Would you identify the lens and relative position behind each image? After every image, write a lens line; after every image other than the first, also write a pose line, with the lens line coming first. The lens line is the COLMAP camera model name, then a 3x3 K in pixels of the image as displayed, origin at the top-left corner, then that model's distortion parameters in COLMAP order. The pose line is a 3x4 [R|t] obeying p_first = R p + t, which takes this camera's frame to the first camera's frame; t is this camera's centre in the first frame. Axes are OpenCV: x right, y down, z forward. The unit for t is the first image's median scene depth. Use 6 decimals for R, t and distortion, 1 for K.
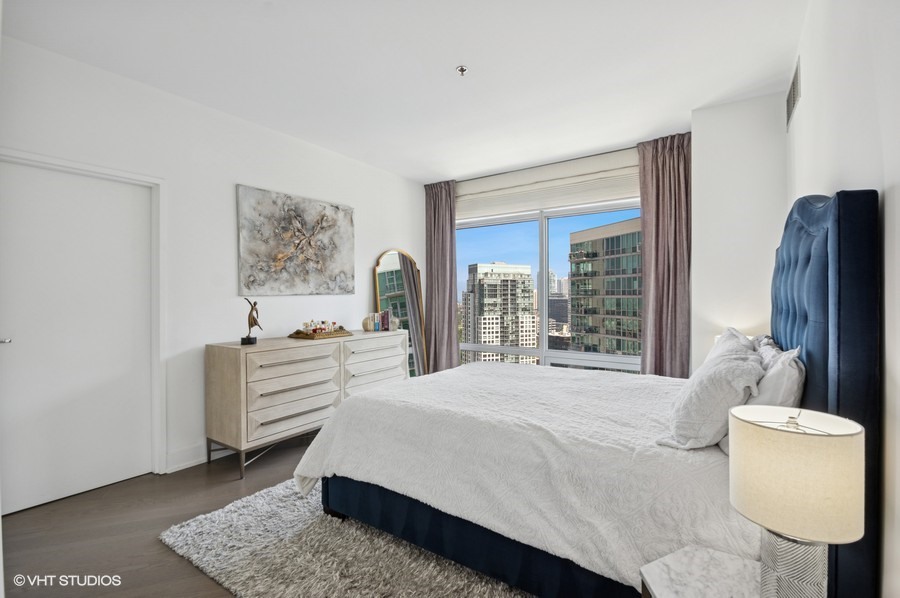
lens RADIAL K [[399.2, 0, 450.7], [0, 399.2, 292.6], [0, 0, 1]] dist [-0.027466, -0.000307]
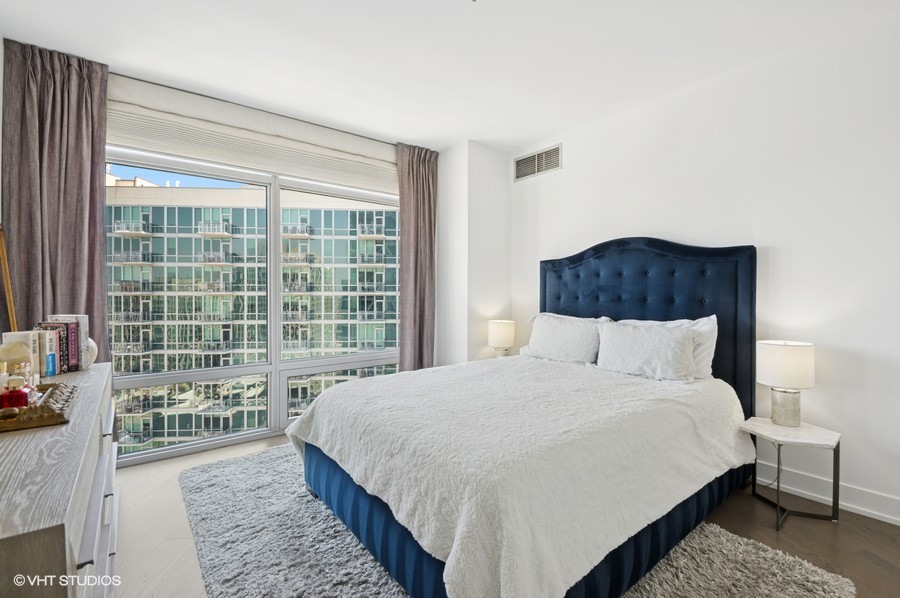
lens RADIAL K [[399.2, 0, 450.7], [0, 399.2, 292.6], [0, 0, 1]] dist [-0.027466, -0.000307]
pose [[0.271993, 0.004342, 0.962289, -0.483299], [-0.008075, 0.999965, -0.002229, 0.014363], [-0.962265, -0.007164, 0.272019, 0.581457]]
